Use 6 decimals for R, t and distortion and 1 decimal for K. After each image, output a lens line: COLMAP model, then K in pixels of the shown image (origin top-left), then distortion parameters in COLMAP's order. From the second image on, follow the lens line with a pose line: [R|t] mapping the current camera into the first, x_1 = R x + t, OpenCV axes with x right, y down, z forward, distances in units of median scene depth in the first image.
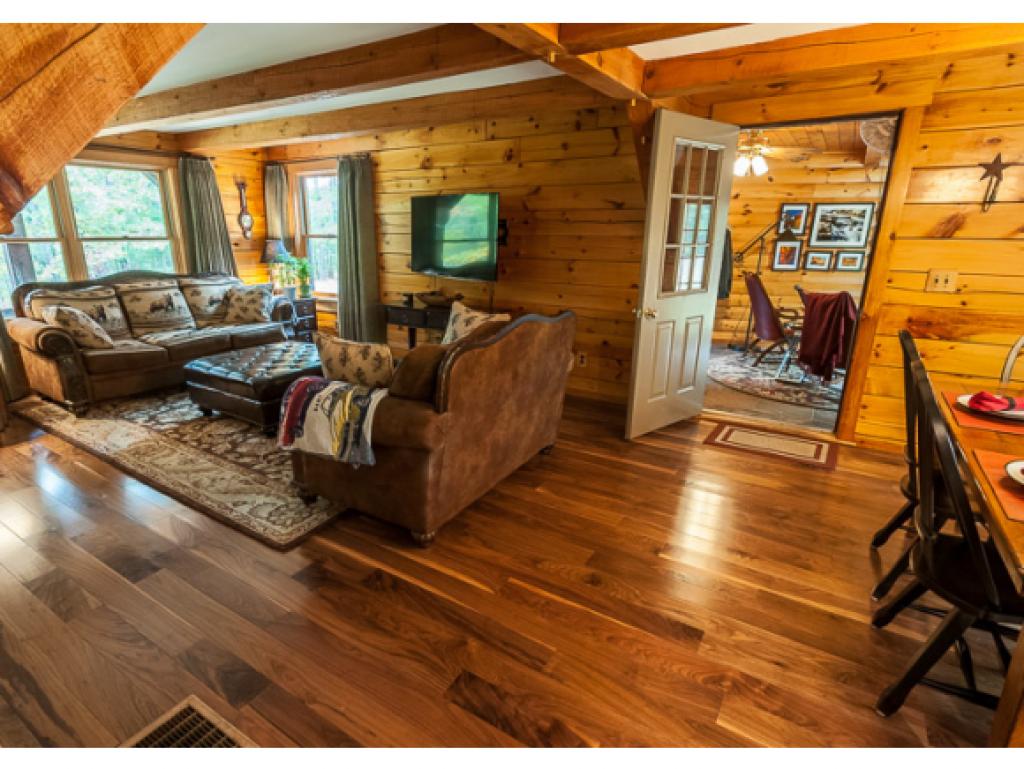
lens RADIAL K [[547.9, 0, 492.3], [0, 547.9, 394.9], [0, 0, 1]] dist [0.005072, -0.001941]
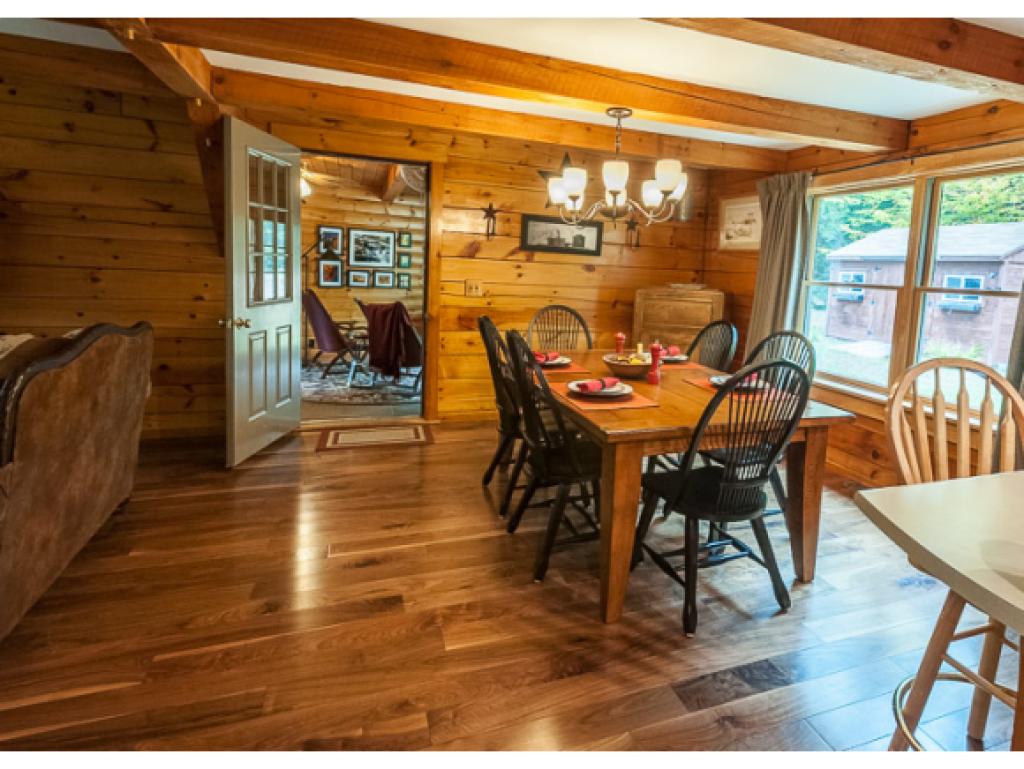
lens RADIAL K [[561.9, 0, 600.5], [0, 561.9, 330.6], [0, 0, 1]] dist [0.012916, -0.002723]
pose [[0.563856, -0.064442, 0.823355, -0.149475], [0.193458, 0.979519, -0.055821, 0.032029], [-0.802895, 0.190760, 0.564774, -0.022544]]
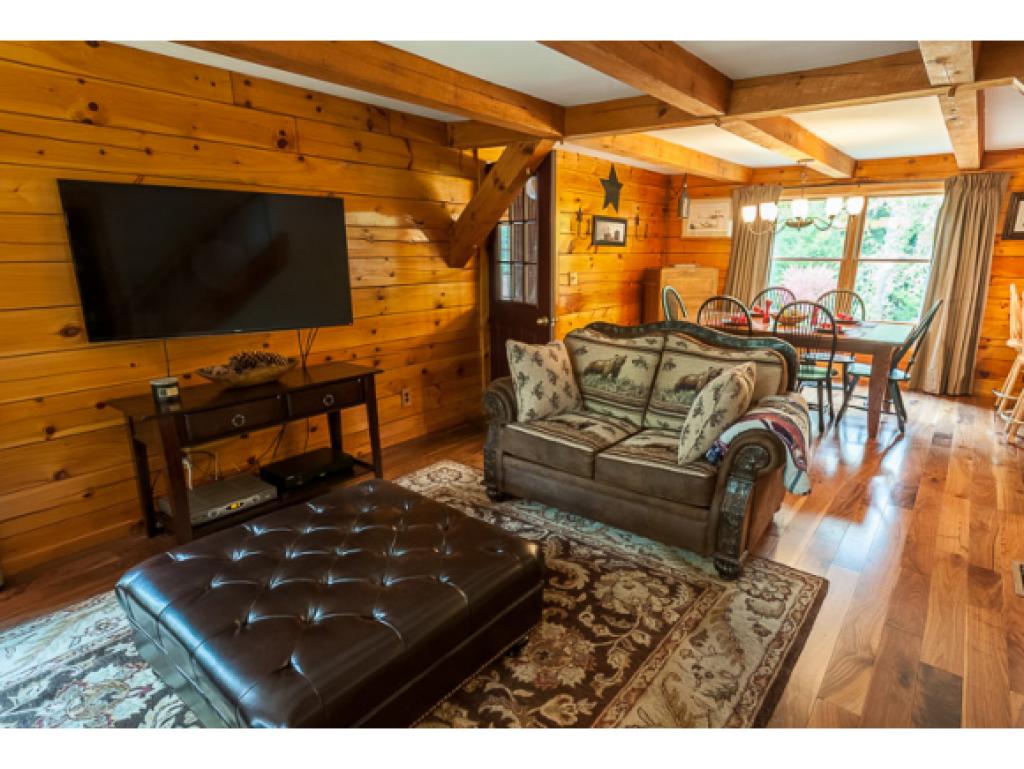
lens RADIAL K [[547.9, 0, 546.0], [0, 547.9, 406.5], [0, 0, 1]] dist [0.005072, -0.001941]
pose [[0.068233, -0.279707, 0.957658, -0.847976], [0.288741, 0.924351, 0.249407, -0.261907], [-0.954973, 0.259497, 0.143834, 0.847615]]
